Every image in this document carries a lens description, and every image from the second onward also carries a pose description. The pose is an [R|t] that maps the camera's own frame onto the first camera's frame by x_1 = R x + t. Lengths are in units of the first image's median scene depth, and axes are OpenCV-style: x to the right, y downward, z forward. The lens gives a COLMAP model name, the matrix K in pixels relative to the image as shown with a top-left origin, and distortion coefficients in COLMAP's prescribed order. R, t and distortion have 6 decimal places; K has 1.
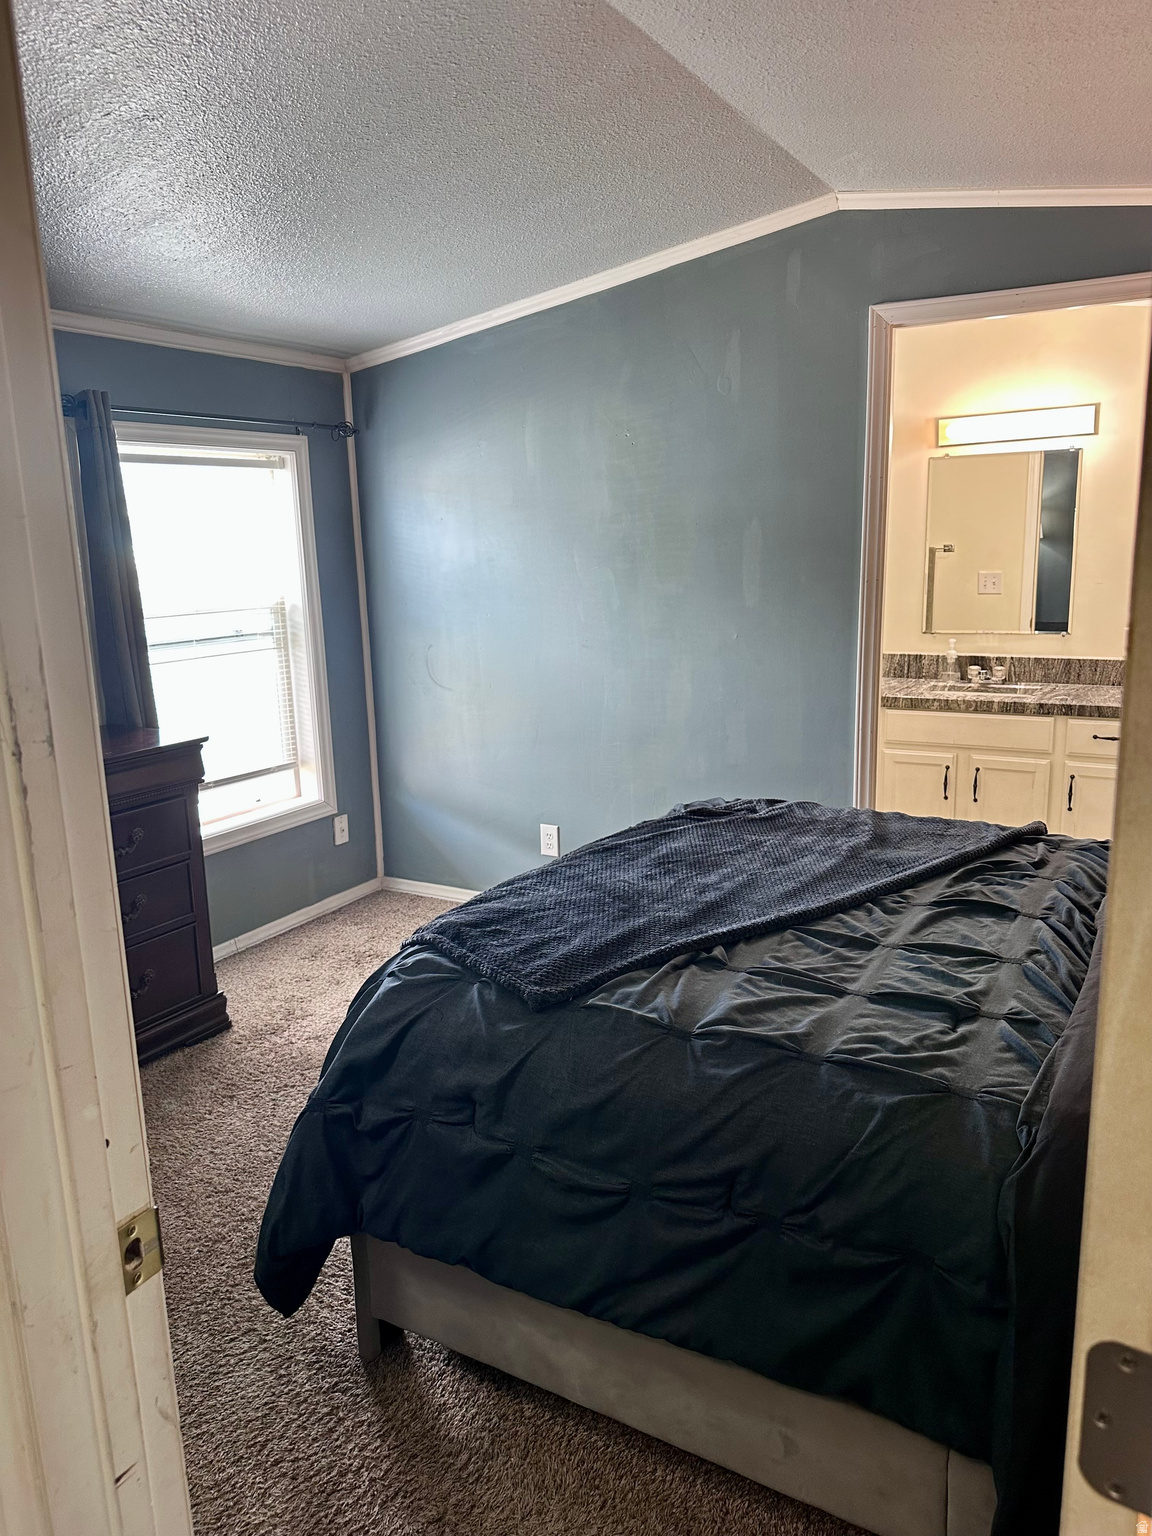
lens RADIAL K [[1076.3, 0, 586.8], [0, 1076.3, 772.2], [0, 0, 1]] dist [0.064698, -0.080936]
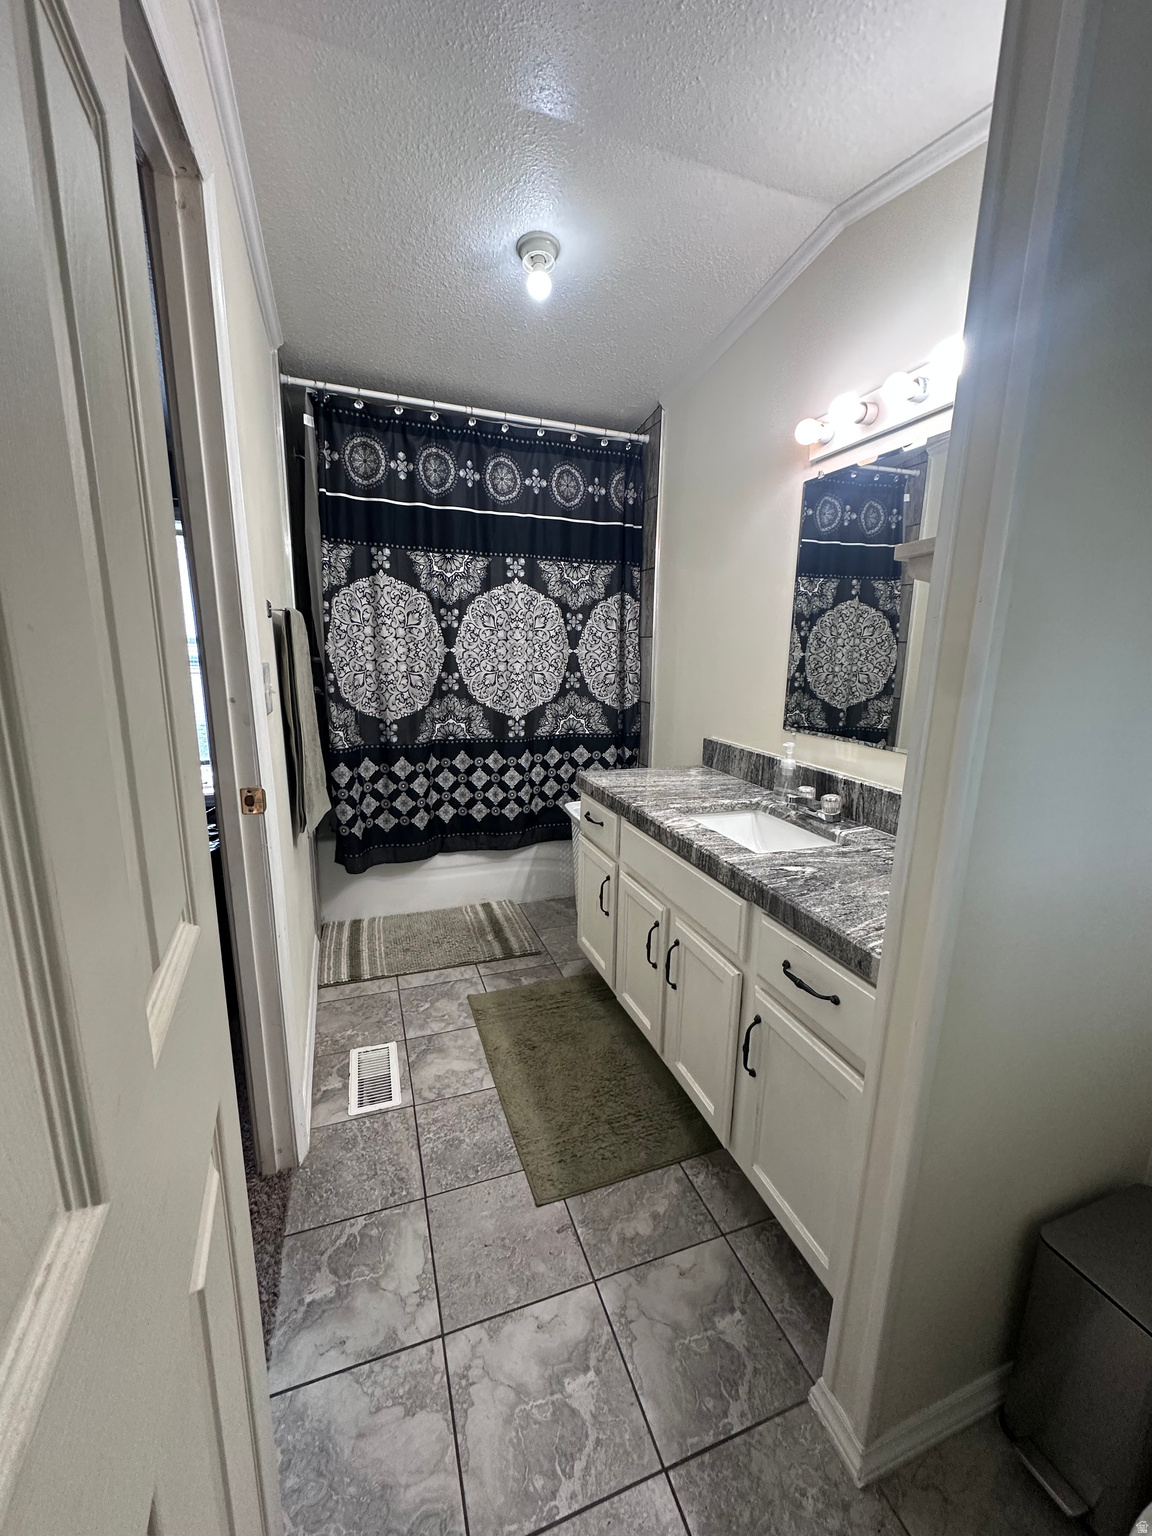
lens RADIAL K [[609.9, 0, 577.8], [0, 609.9, 768.6], [0, 0, 1]] dist [-0.000197, 0.000160]
pose [[0.768281, 0.170295, -0.617044, 0.527396], [-0.175193, 0.983096, 0.053188, -0.114380], [0.615671, 0.067239, 0.785129, 0.678771]]
